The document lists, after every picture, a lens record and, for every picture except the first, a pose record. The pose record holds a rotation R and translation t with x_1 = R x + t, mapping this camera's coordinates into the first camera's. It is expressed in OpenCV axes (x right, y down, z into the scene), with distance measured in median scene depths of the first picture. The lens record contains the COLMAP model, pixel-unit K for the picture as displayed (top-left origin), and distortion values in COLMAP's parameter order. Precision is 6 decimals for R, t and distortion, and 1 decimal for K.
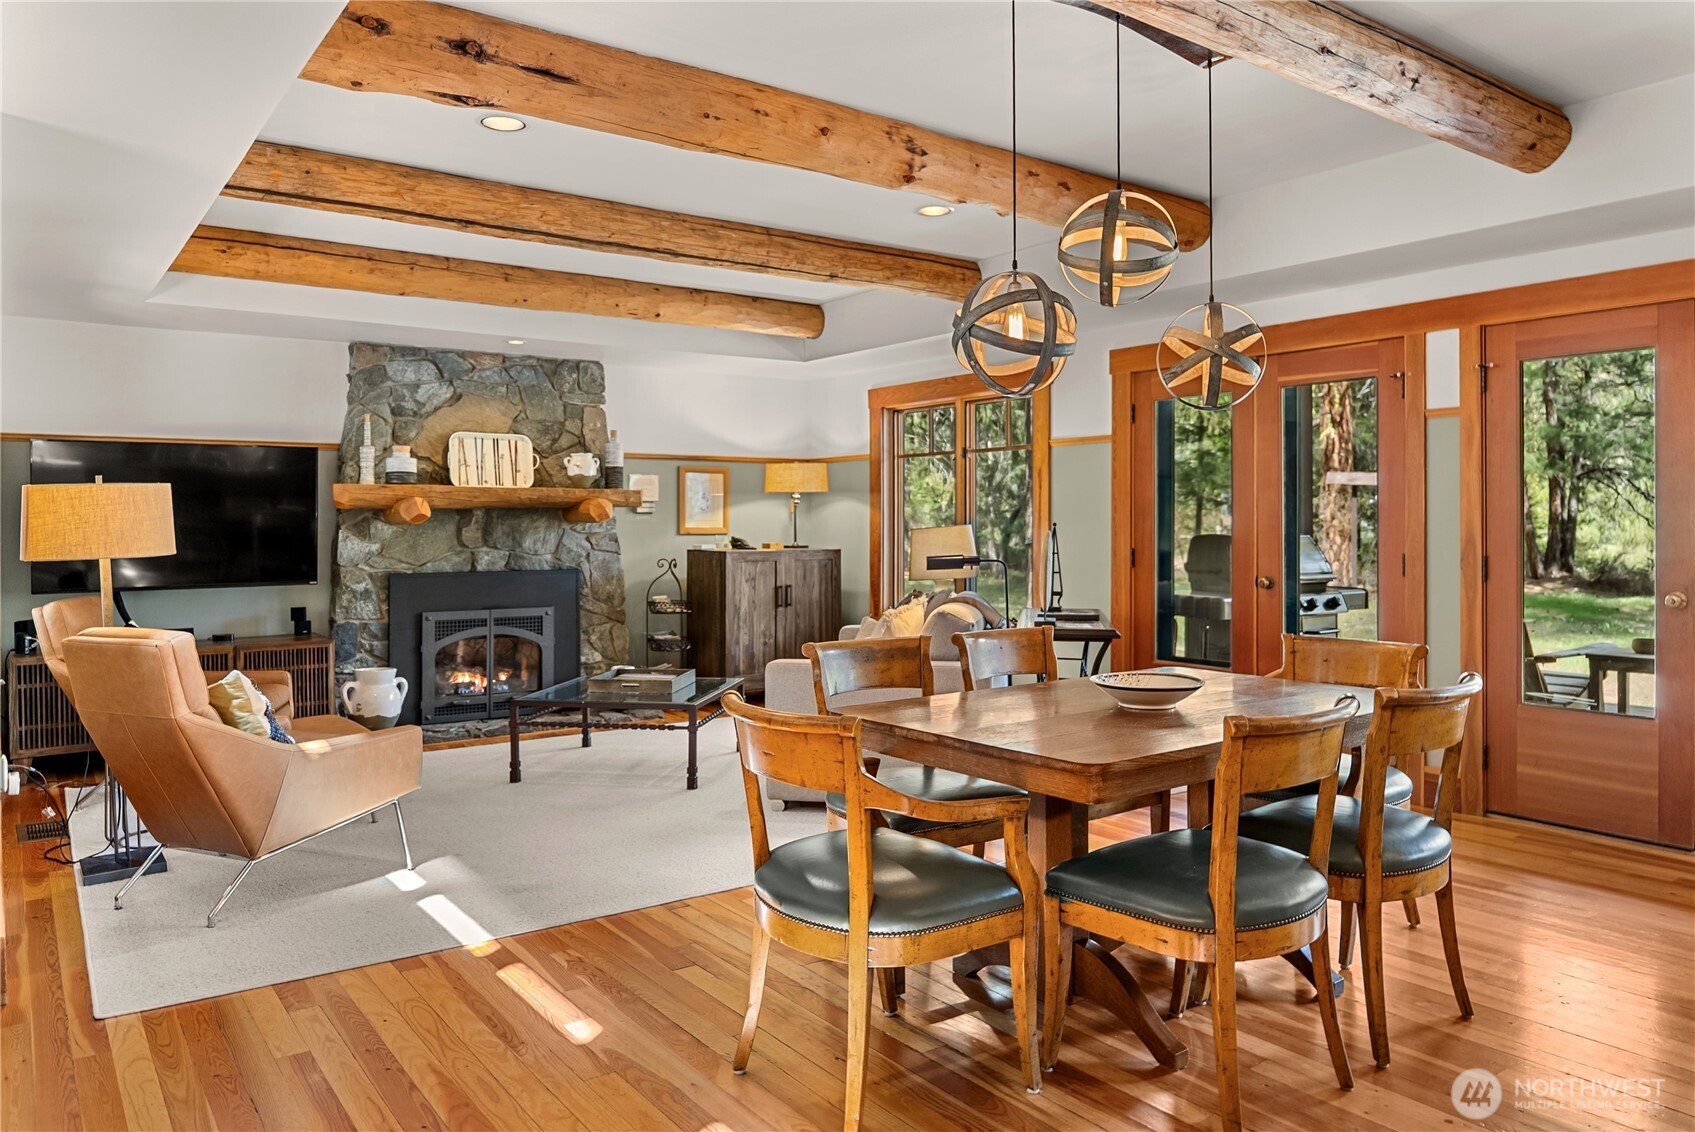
lens RADIAL K [[1162.3, 0, 854.3], [0, 1162.3, 526.0], [0, 0, 1]] dist [-0.009392, -0.009849]
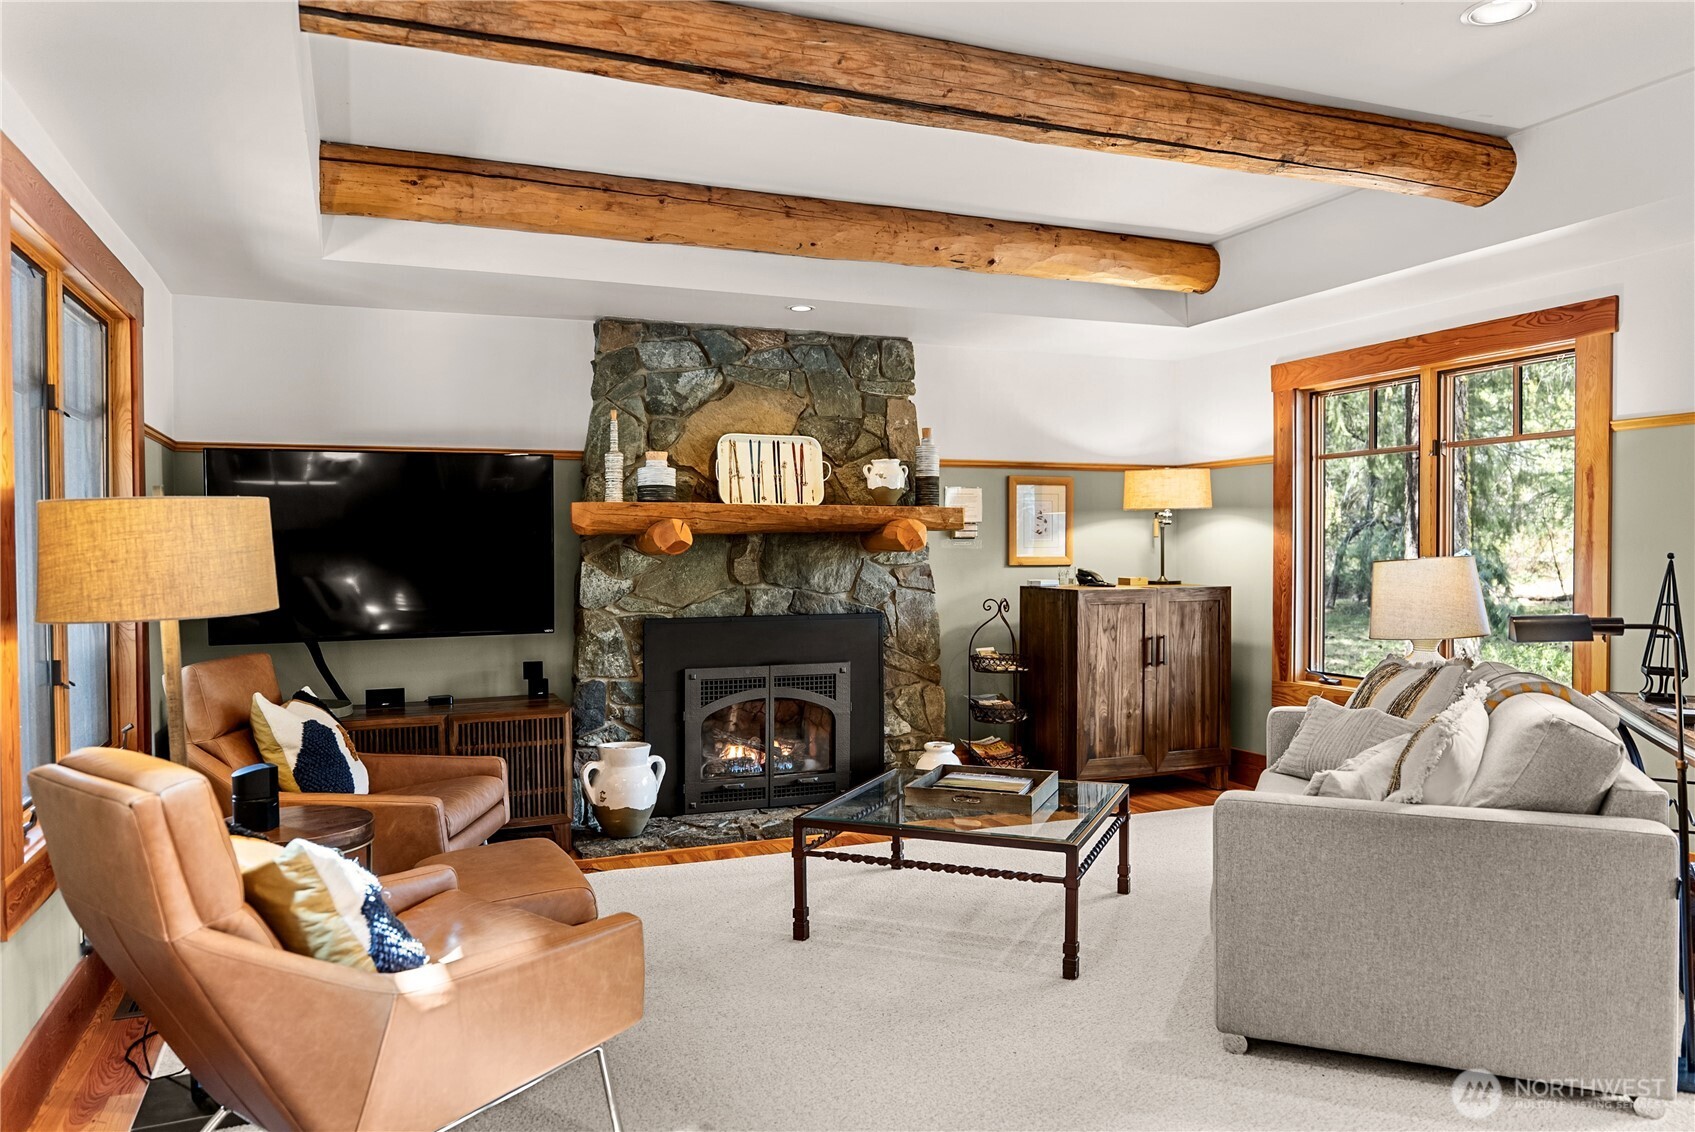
lens RADIAL K [[1162.3, 0, 848.5], [0, 1162.3, 568.0], [0, 0, 1]] dist [-0.009392, -0.009849]
pose [[0.970294, 0.002110, -0.241921, -0.081578], [0.001953, 0.999861, 0.016554, -0.005017], [0.241923, -0.016534, 0.970155, 0.282712]]
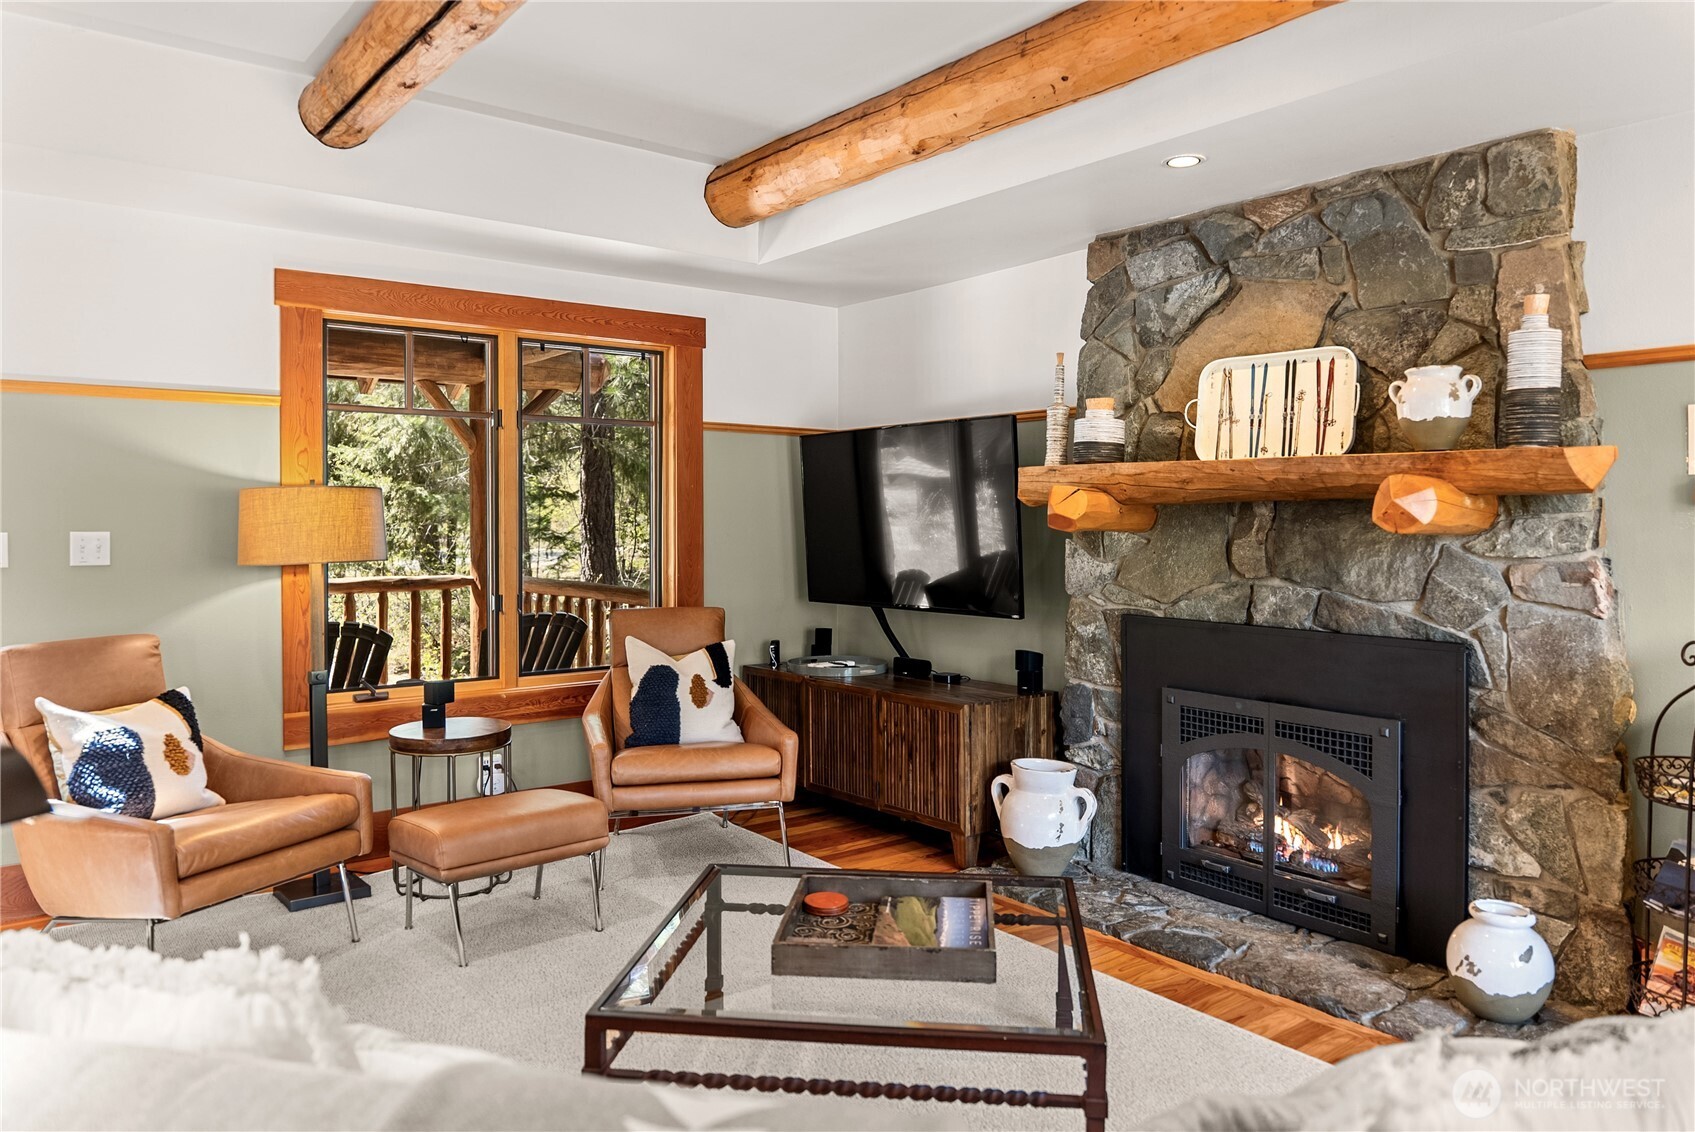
lens RADIAL K [[1162.3, 0, 841.5], [0, 1162.3, 530.8], [0, 0, 1]] dist [-0.009392, -0.009849]
pose [[0.023096, 0.012852, -0.999651, 0.193235], [-0.004569, 0.999908, 0.012750, -0.008606], [0.999723, 0.004273, 0.023153, 0.837041]]
